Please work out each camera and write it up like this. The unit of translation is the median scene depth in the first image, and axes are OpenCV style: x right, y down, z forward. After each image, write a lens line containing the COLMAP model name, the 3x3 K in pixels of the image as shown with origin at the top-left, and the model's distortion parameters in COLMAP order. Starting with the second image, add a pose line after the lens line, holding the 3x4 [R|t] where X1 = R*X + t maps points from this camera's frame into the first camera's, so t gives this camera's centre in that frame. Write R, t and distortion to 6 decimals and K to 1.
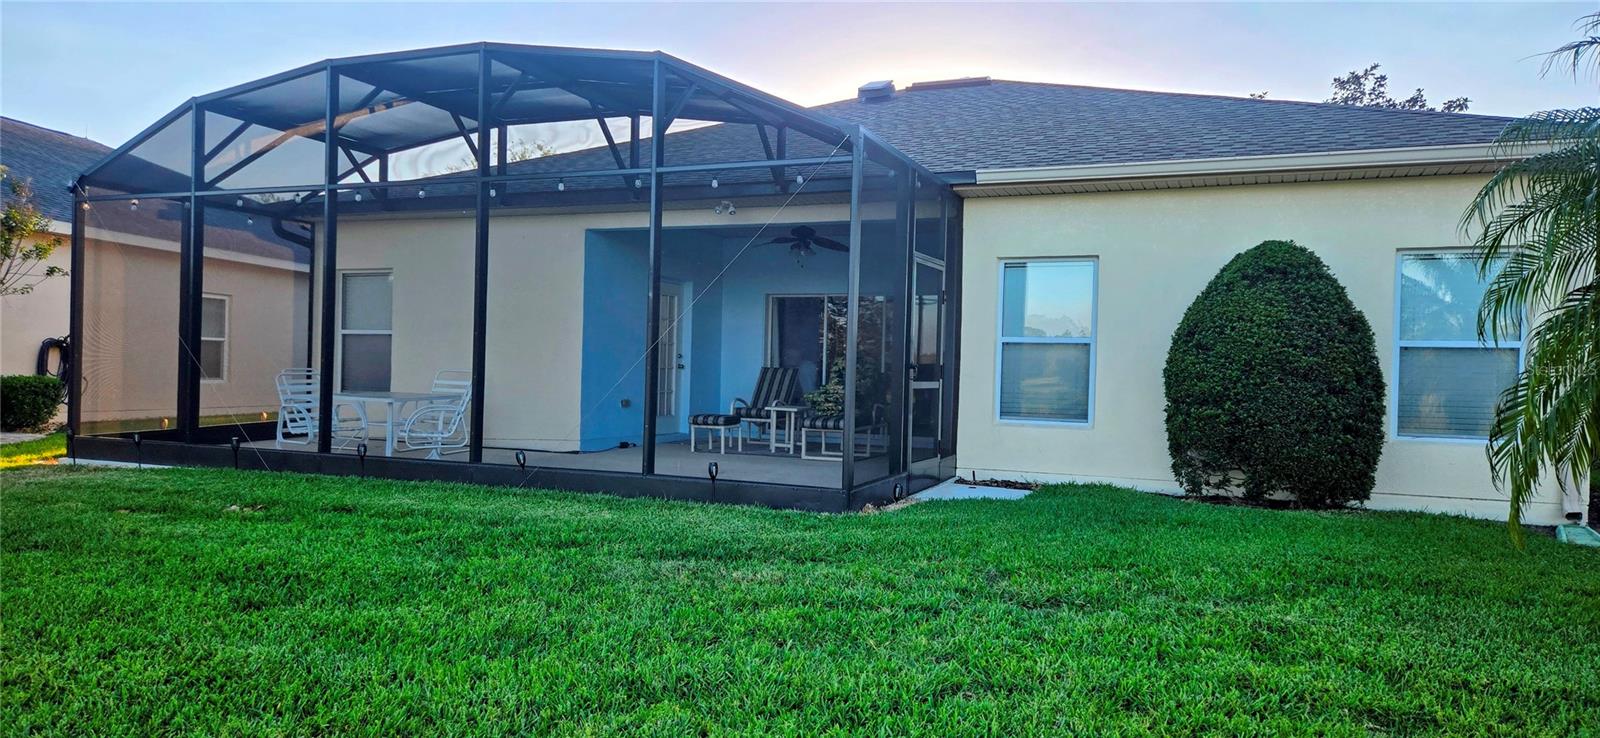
lens RADIAL K [[1026.5, 0, 800.0], [0, 1026.5, 369.0], [0, 0, 1]] dist [0.068508, -0.067936]
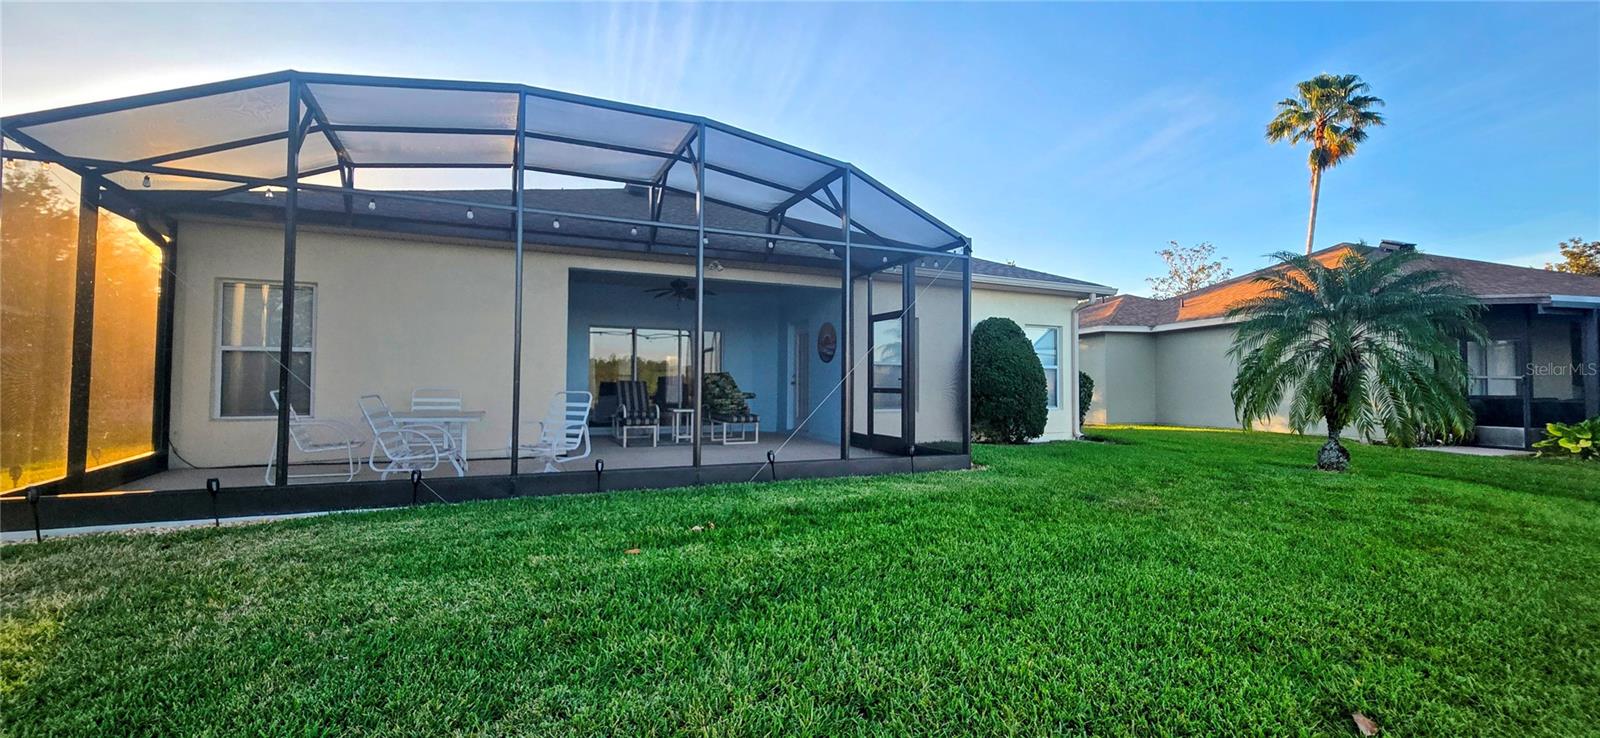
lens RADIAL K [[659.4, 0, 800.6], [0, 659.4, 367.5], [0, 0, 1]] dist [-0.000691, 0.000613]
pose [[0.685253, -0.003082, 0.728298, -0.837136], [0.009949, 0.999937, -0.005129, -0.019446], [-0.728237, 0.010761, 0.685241, 0.420743]]
